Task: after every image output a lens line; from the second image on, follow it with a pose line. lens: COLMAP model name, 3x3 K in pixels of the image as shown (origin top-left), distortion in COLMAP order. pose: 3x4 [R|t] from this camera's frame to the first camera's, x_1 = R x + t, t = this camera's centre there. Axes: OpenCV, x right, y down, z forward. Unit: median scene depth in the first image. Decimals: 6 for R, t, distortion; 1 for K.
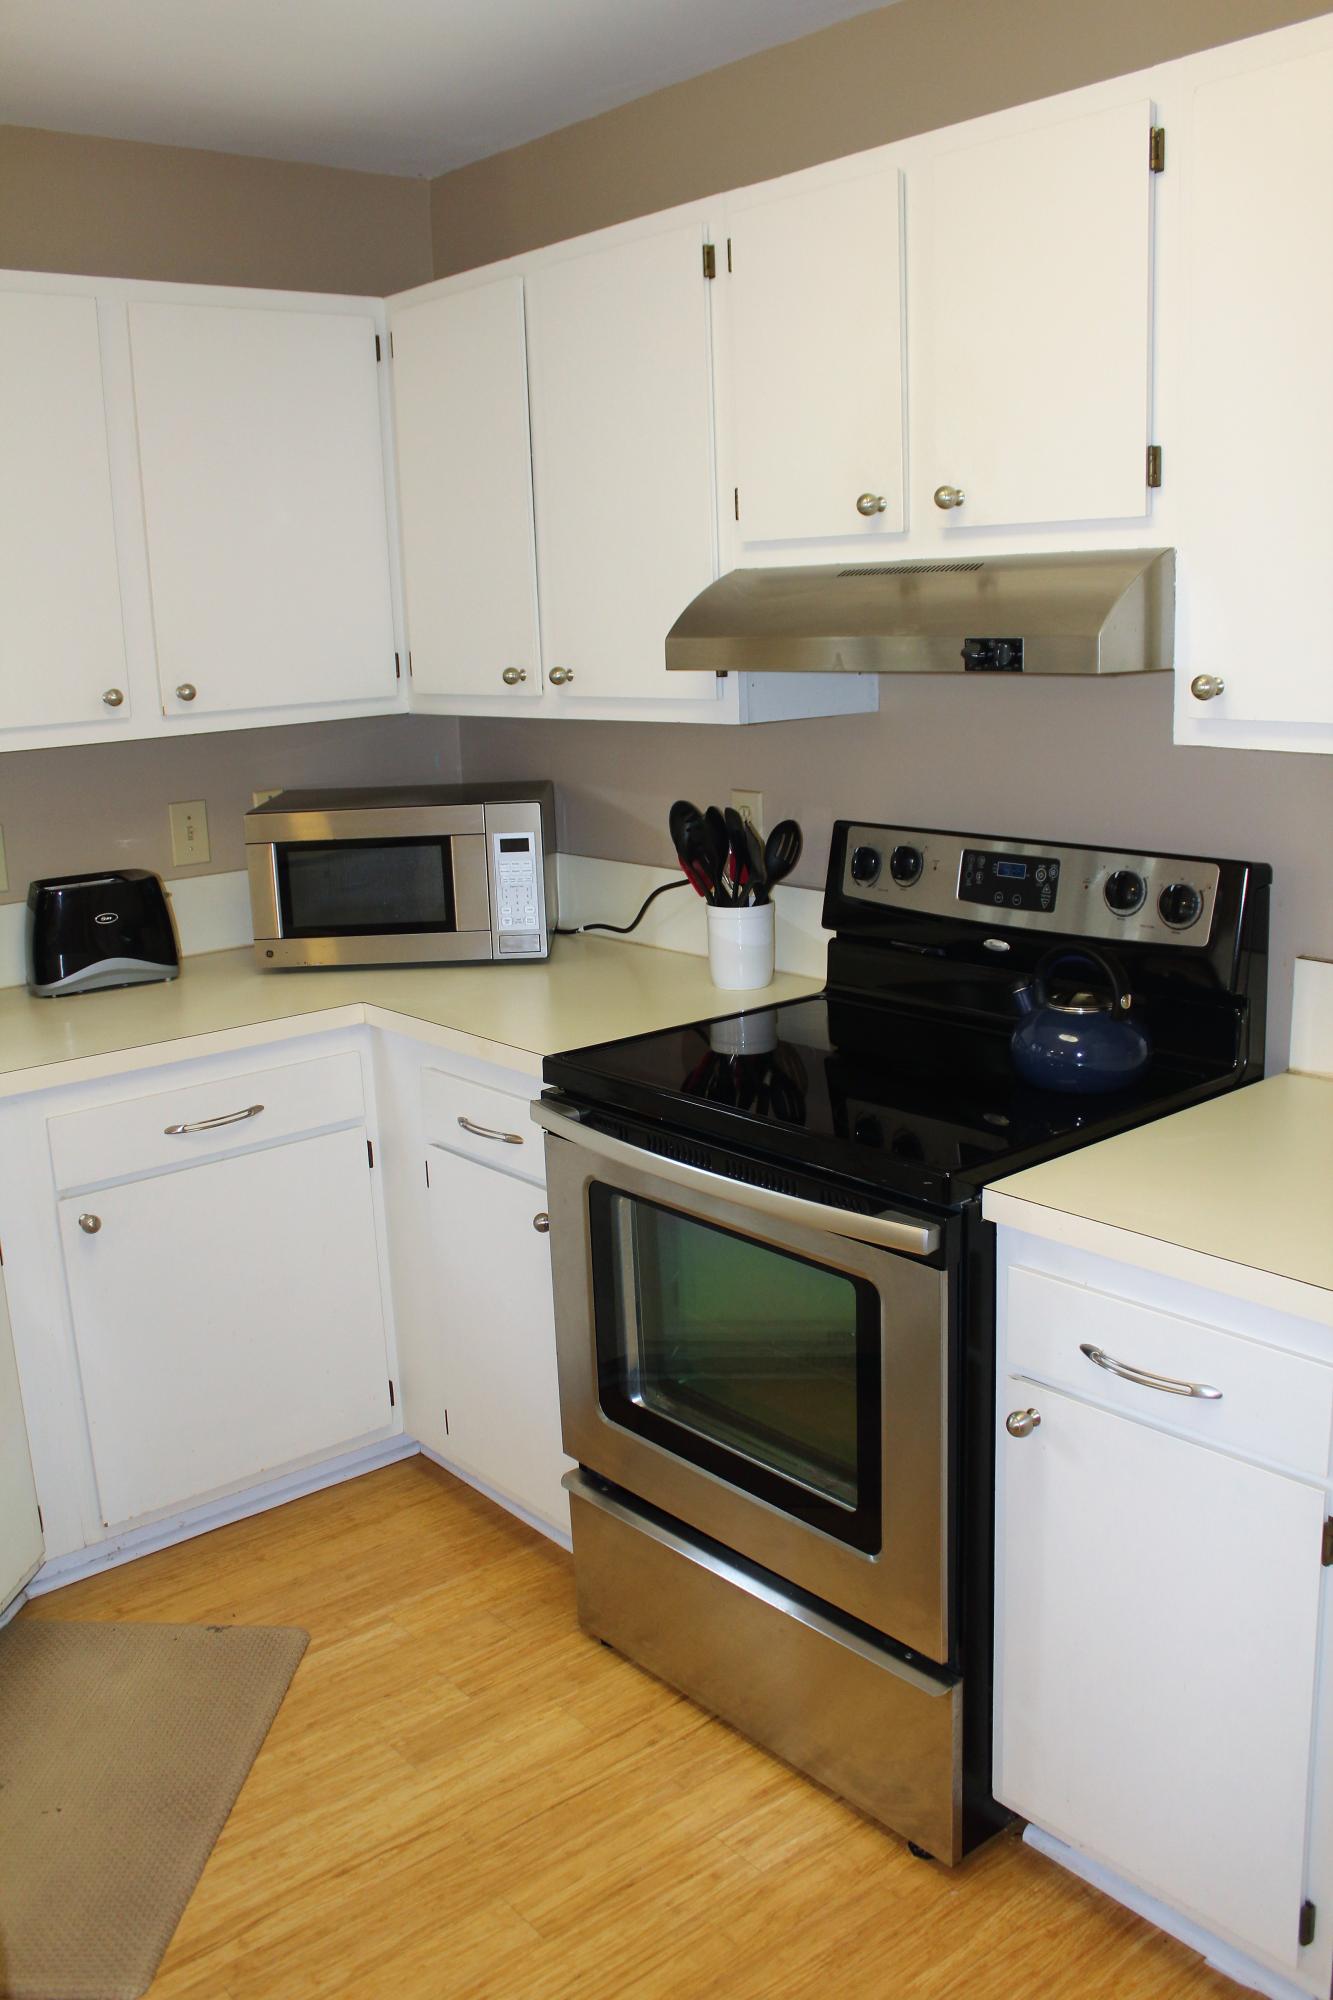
lens RADIAL K [[1739.9, 0, 663.1], [0, 1739.9, 1000.4], [0, 0, 1]] dist [-0.123011, 0.032459]
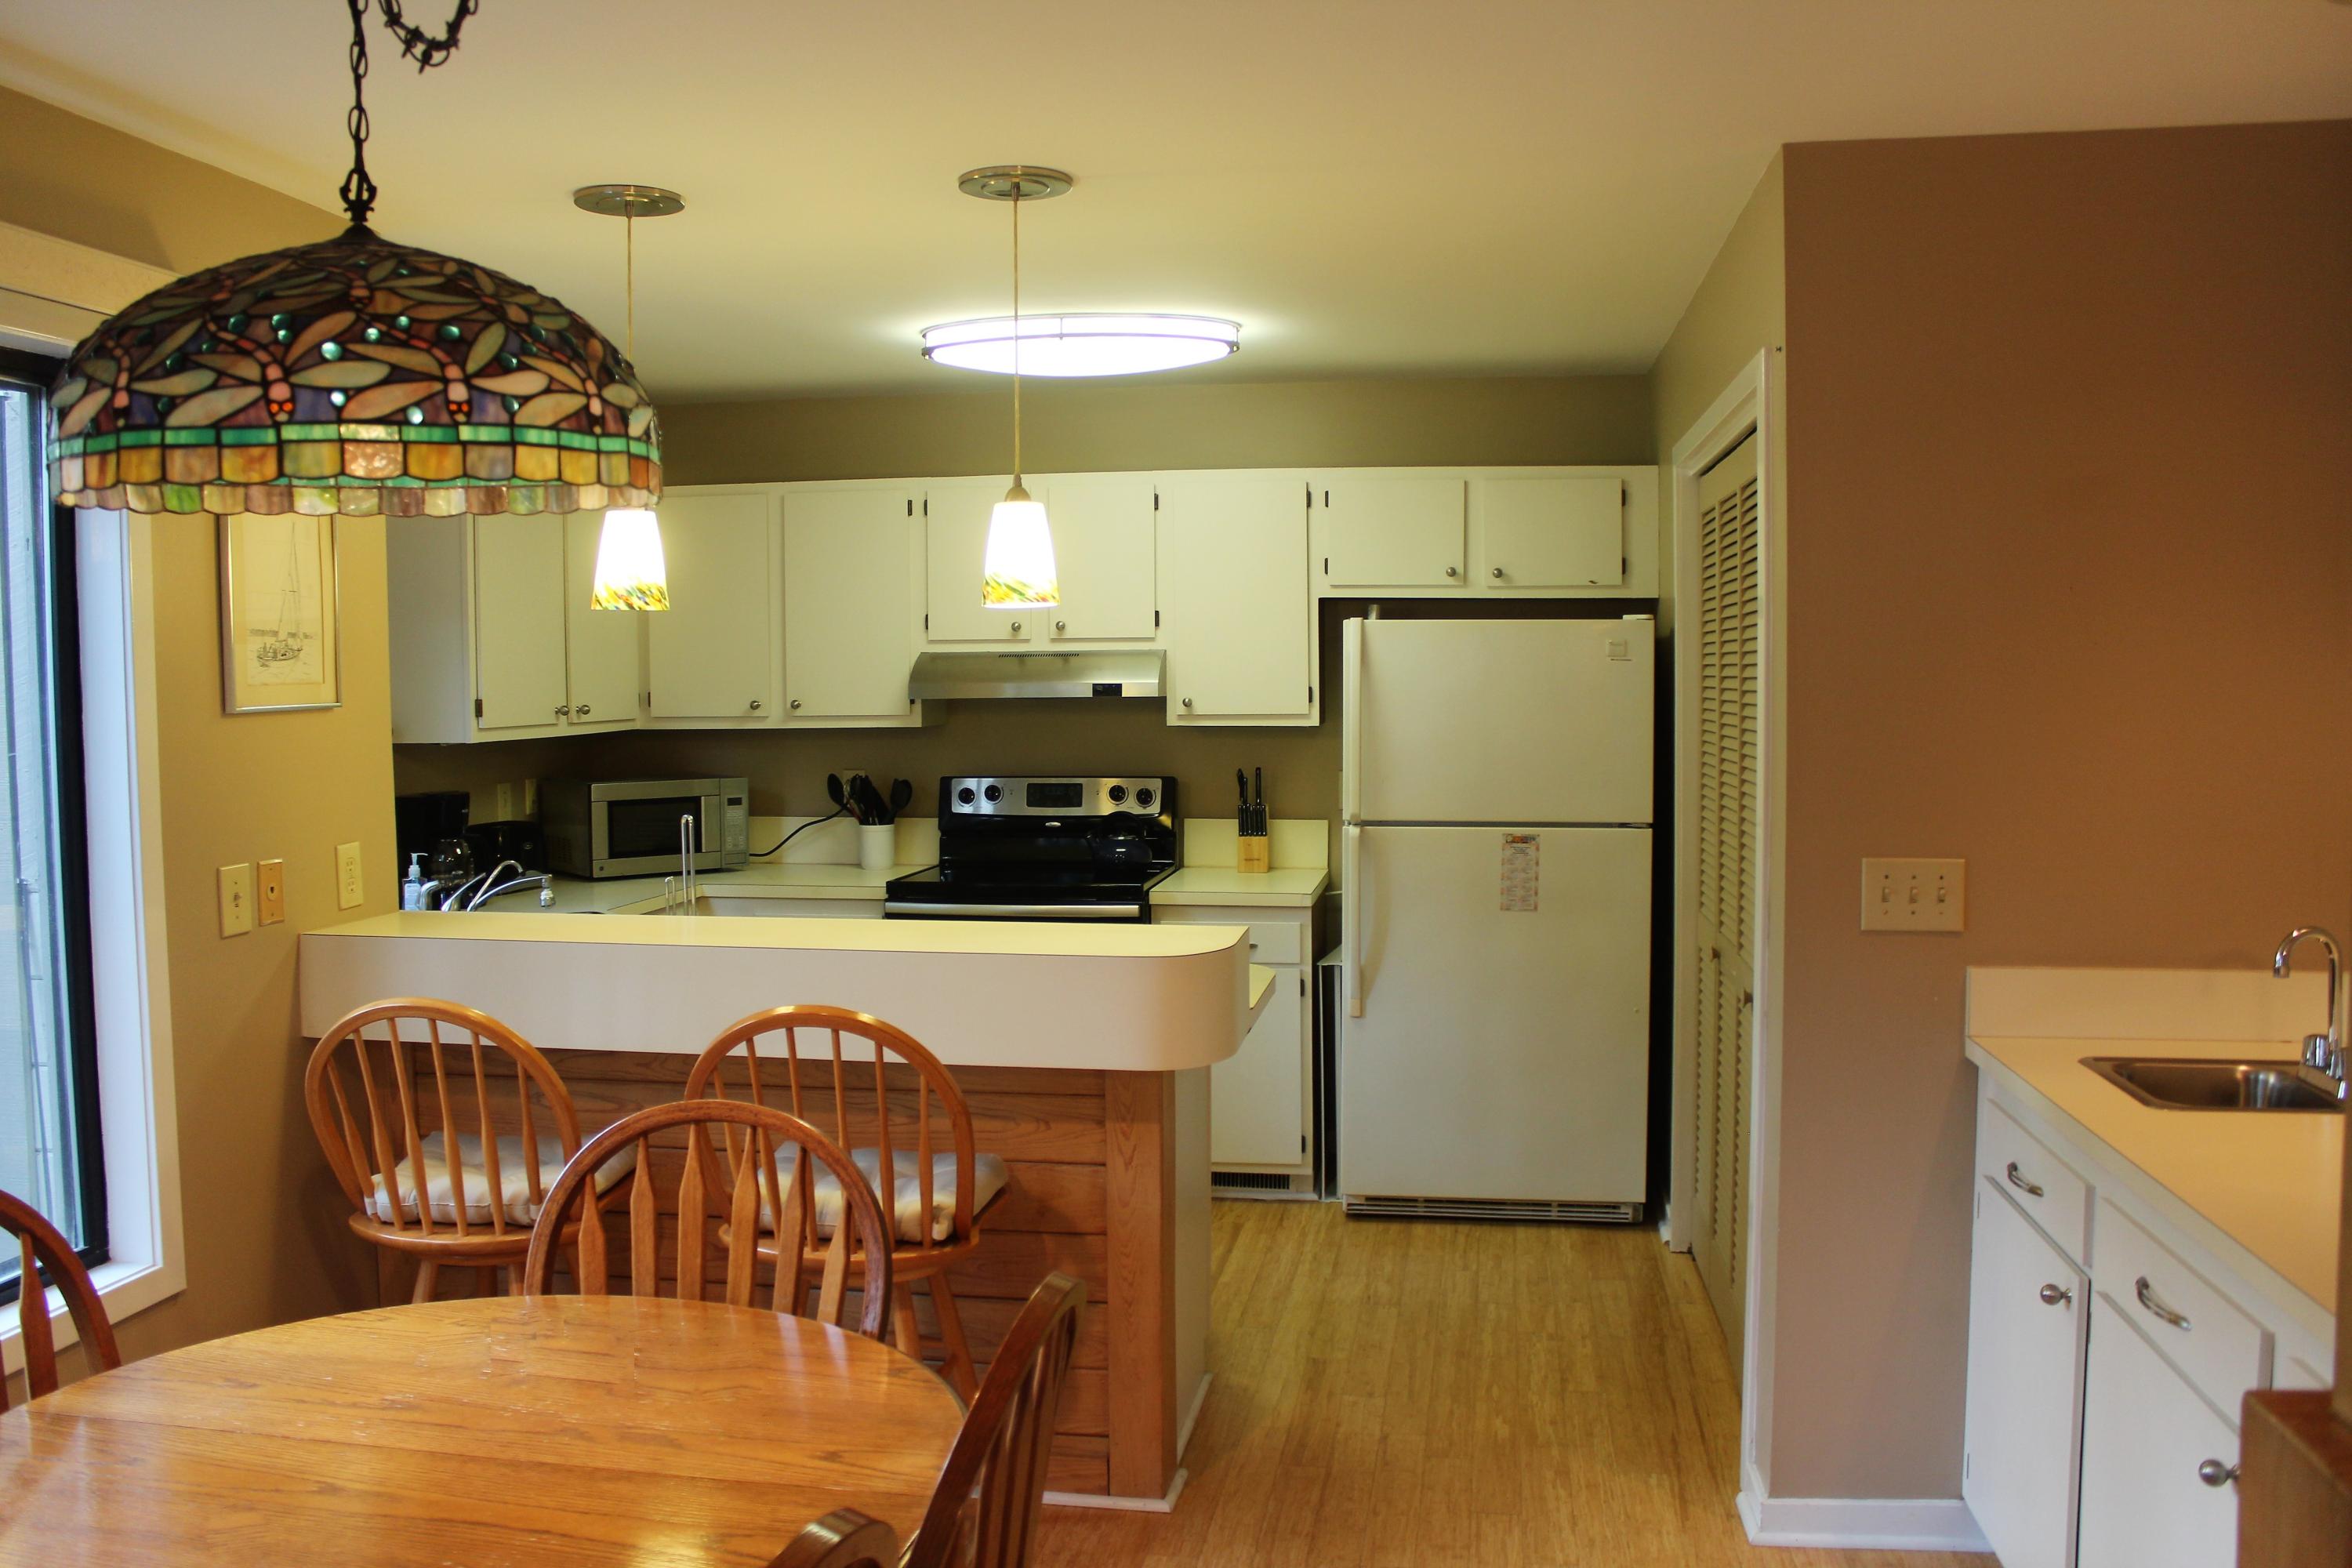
lens RADIAL K [[2046.1, 0, 1164.9], [0, 2046.1, 782.1], [0, 0, 1]] dist [-0.123011, 0.032459]
pose [[0.762528, -0.005847, 0.646929, -1.432775], [0.124508, 0.982592, -0.137877, 0.302454], [-0.634861, 0.185683, 0.749982, -1.085454]]
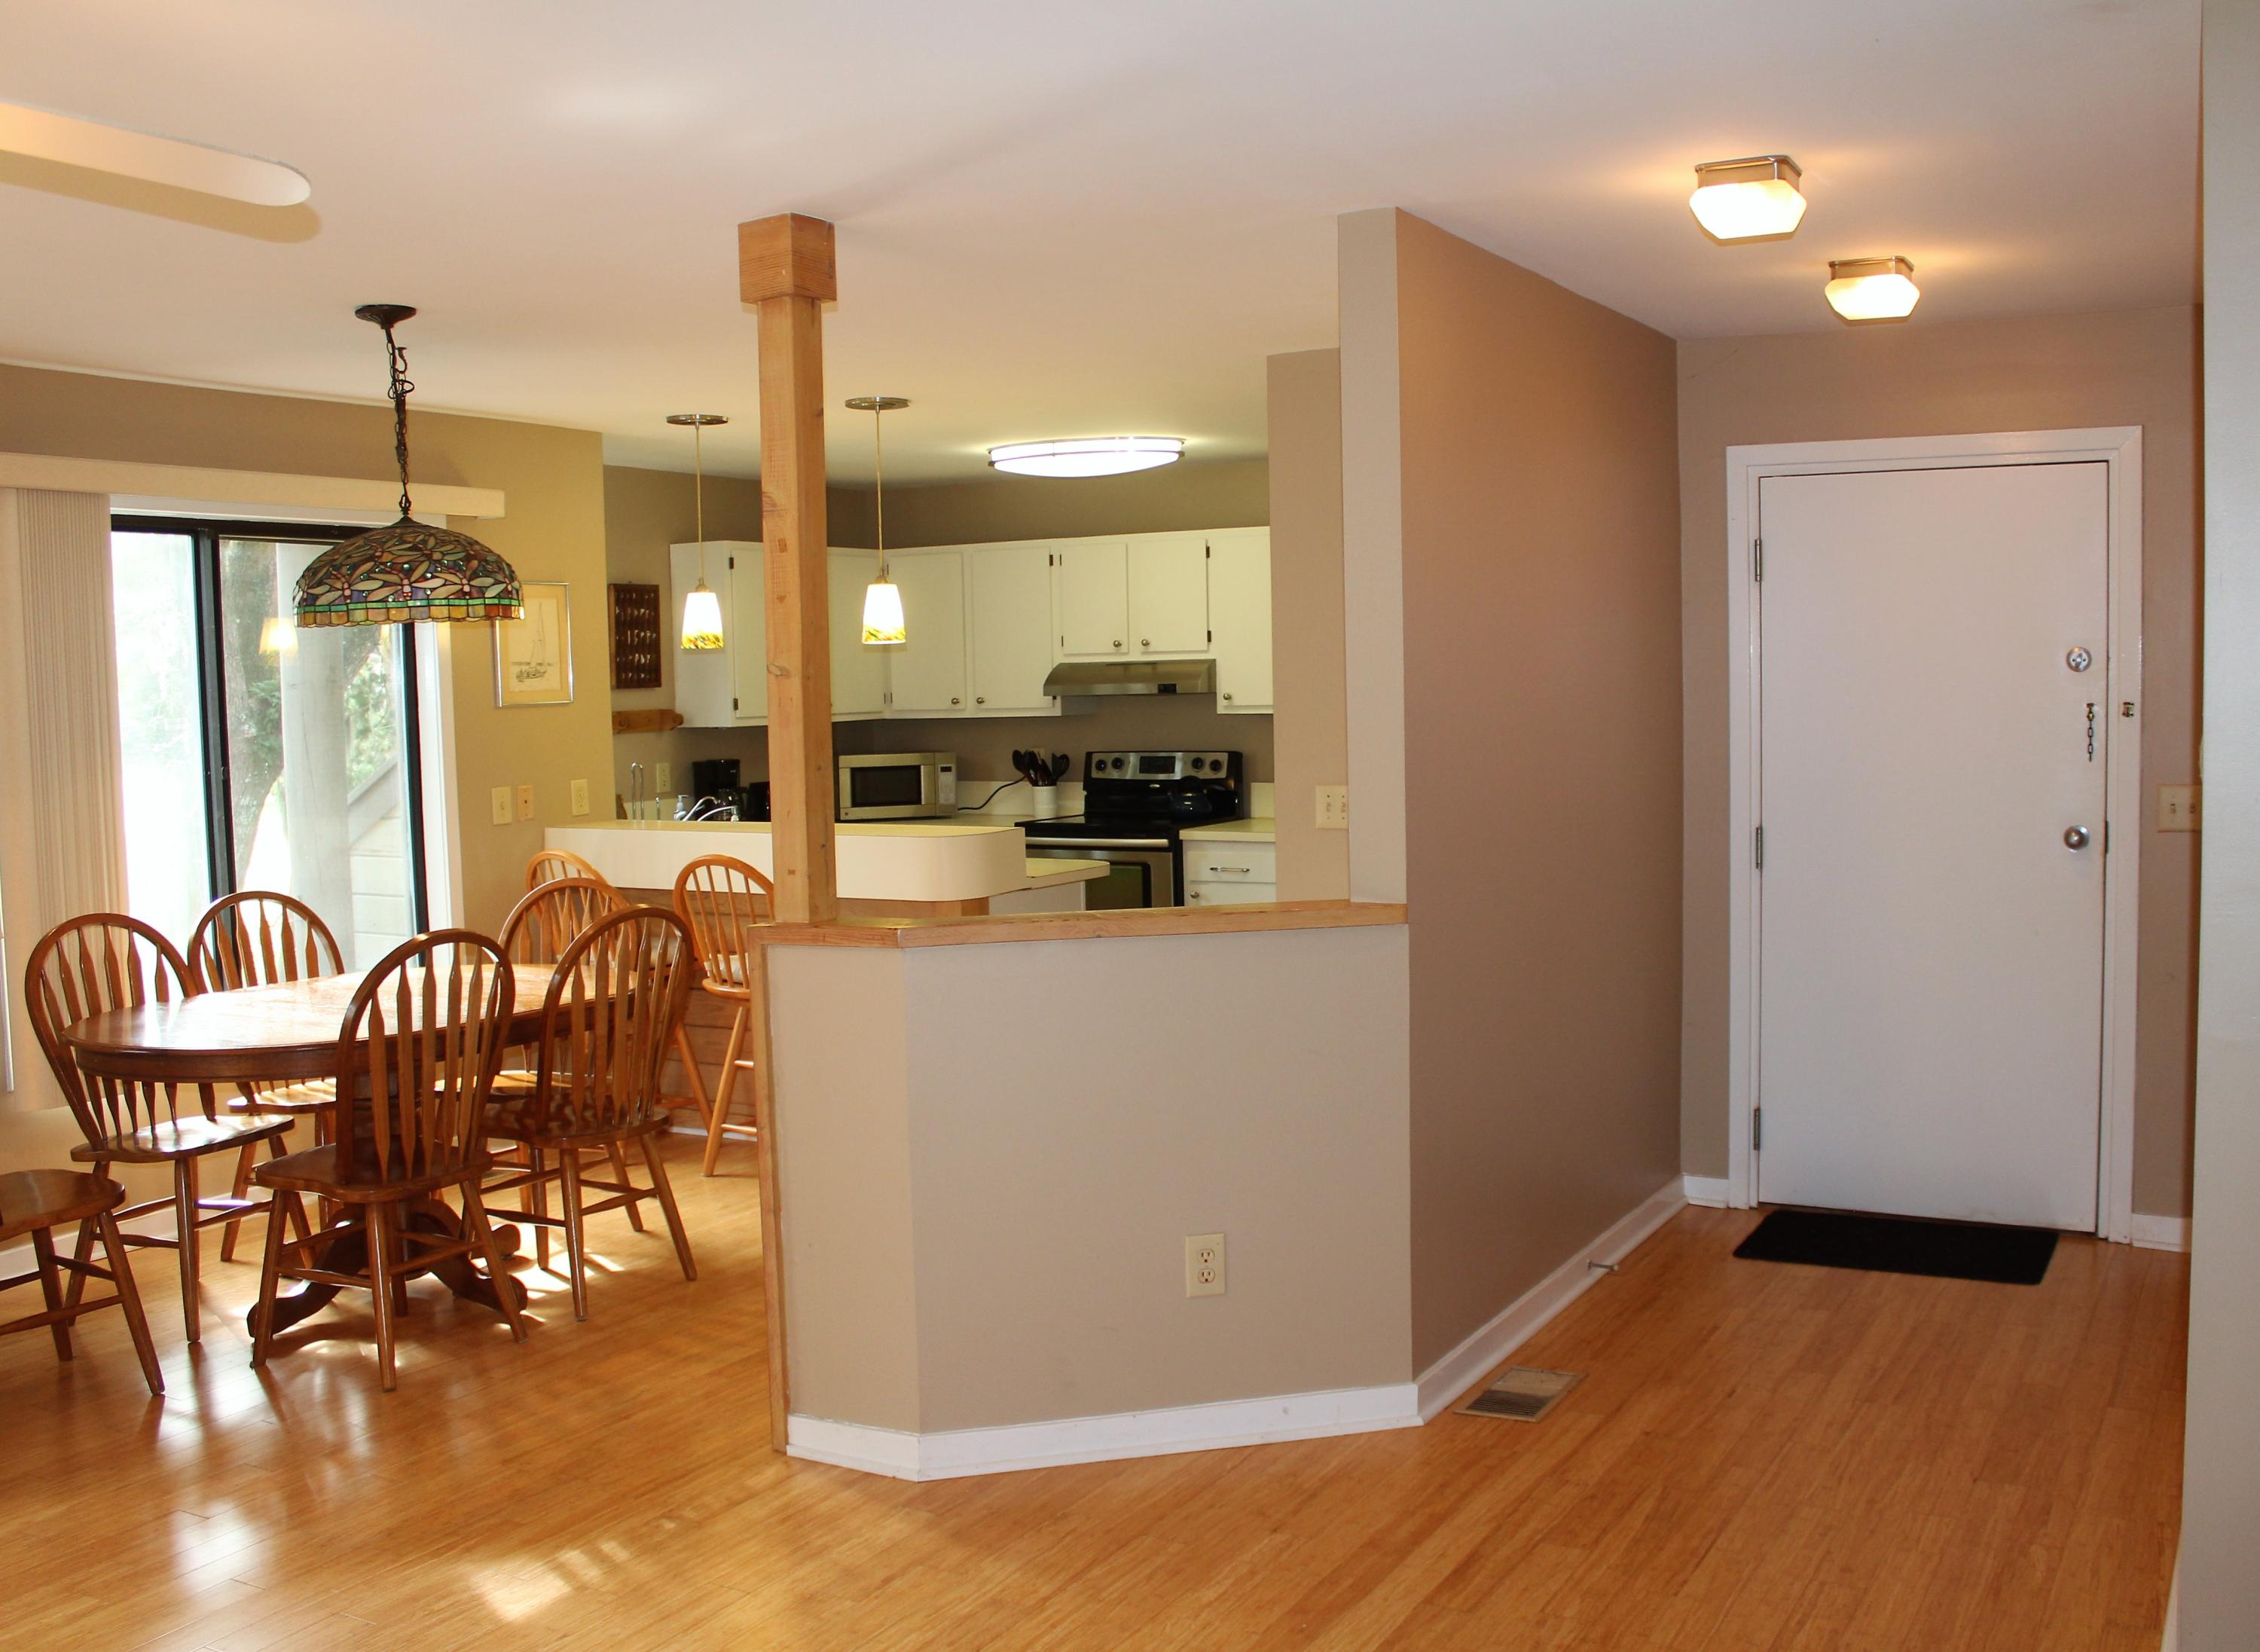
lens RADIAL K [[2203.5, 0, 1138.6], [0, 2203.5, 830.8], [0, 0, 1]] dist [-0.160008, 0.000000]
pose [[0.936791, -0.007858, 0.349801, -1.229142], [0.064738, 0.986379, -0.151214, 0.651158], [-0.343849, 0.164301, 0.924539, -2.638407]]
